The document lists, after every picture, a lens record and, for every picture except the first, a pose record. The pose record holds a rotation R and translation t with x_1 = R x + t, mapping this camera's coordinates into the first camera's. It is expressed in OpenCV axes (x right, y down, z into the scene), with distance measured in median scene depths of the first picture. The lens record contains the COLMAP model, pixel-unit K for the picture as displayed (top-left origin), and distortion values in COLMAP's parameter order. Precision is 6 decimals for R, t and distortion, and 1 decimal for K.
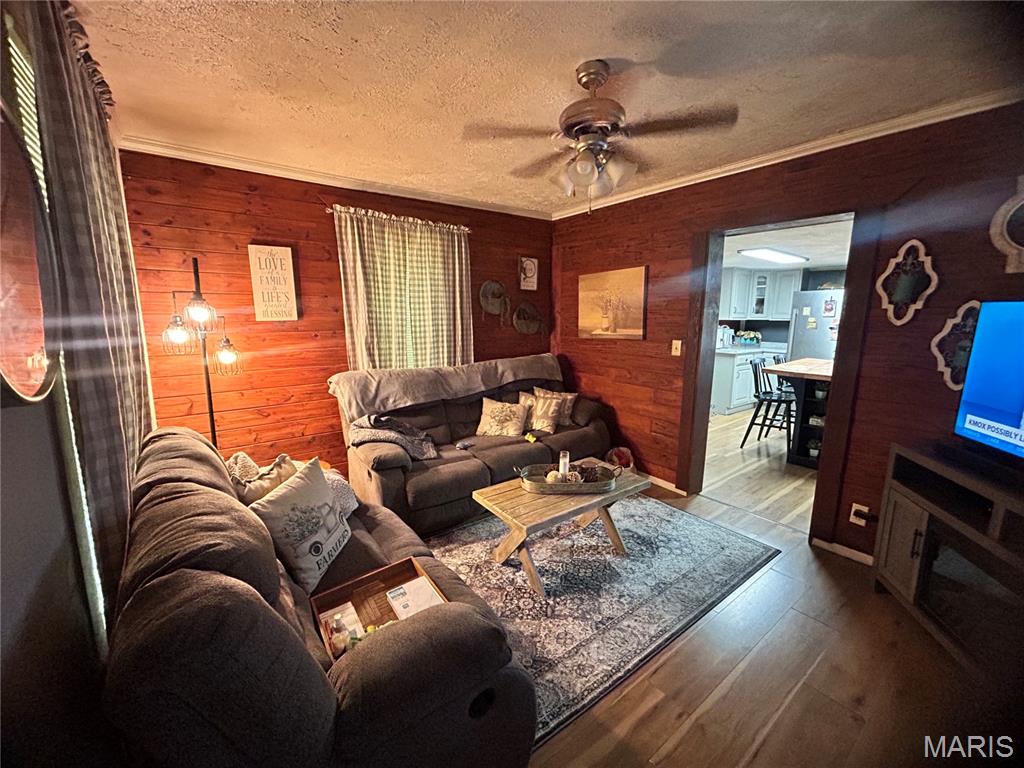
lens RADIAL K [[415.5, 0, 512.0], [0, 415.5, 384.0], [0, 0, 1]] dist [-0.002157, -0.000355]
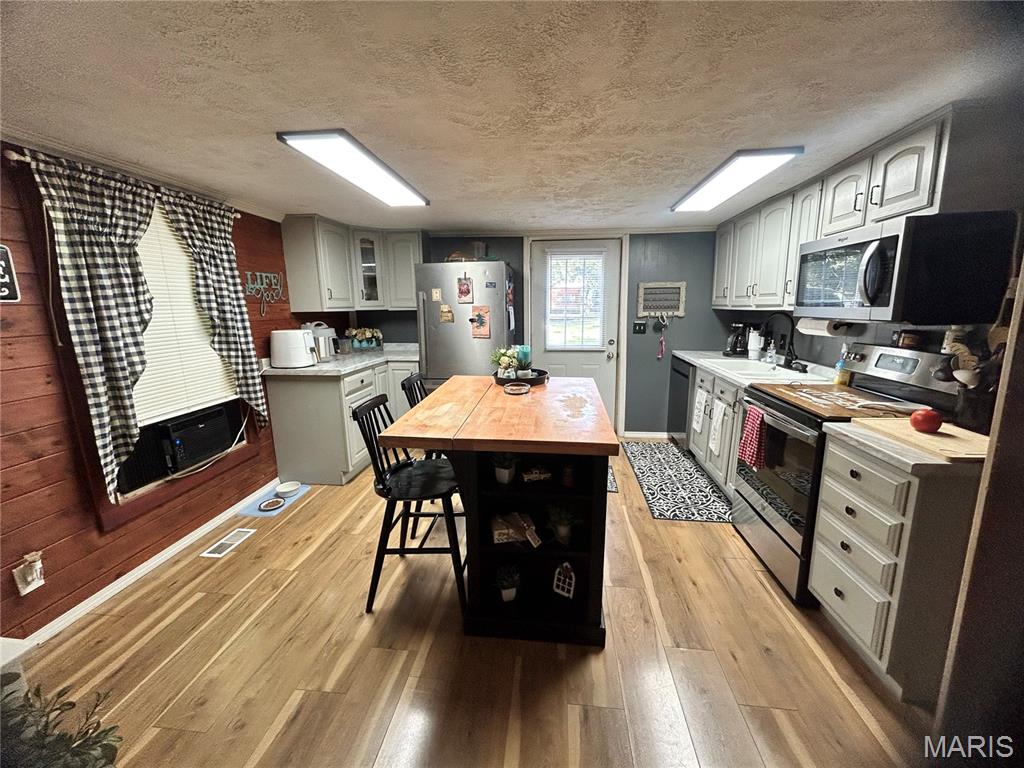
lens RADIAL K [[415.5, 0, 512.0], [0, 415.5, 384.0], [0, 0, 1]] dist [-0.002157, -0.000355]
pose [[0.684857, -0.152311, 0.712581, 0.313373], [0.137418, 0.987360, 0.078973, -0.074628], [-0.715603, 0.043836, 0.697131, 0.477764]]
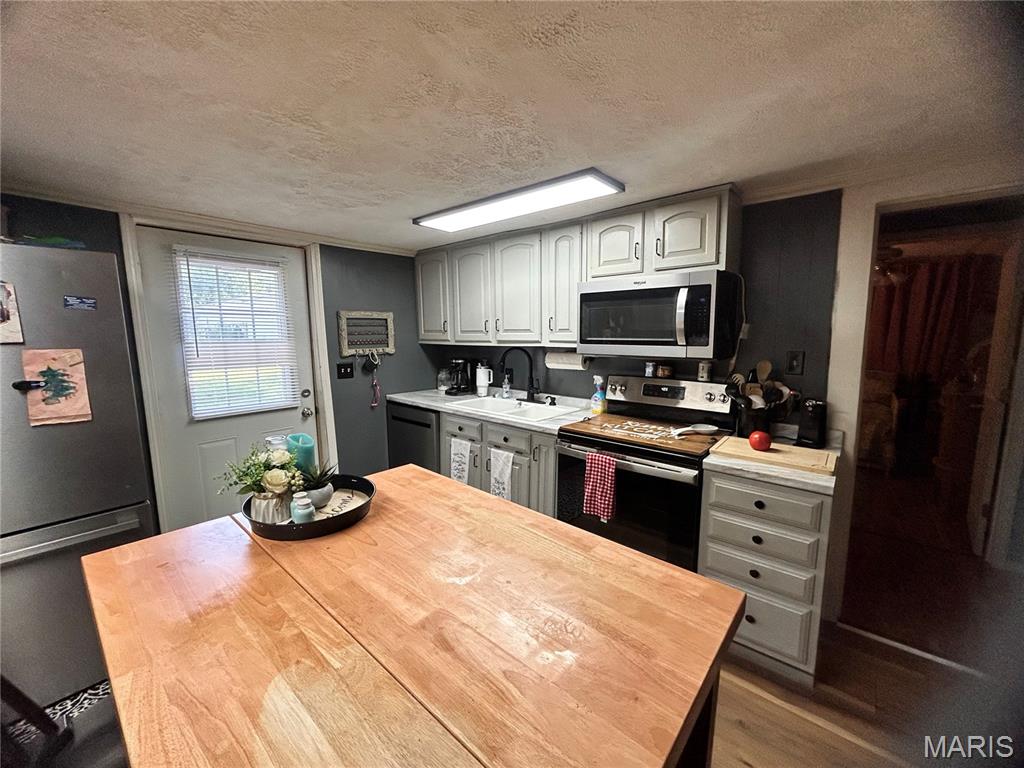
lens RADIAL K [[415.5, 0, 512.0], [0, 415.5, 384.0], [0, 0, 1]] dist [-0.002157, -0.000355]
pose [[-0.211452, -0.136712, 0.967780, 0.410747], [0.166178, 0.970724, 0.173437, -0.119147], [-0.963158, 0.197497, -0.182543, 0.687488]]
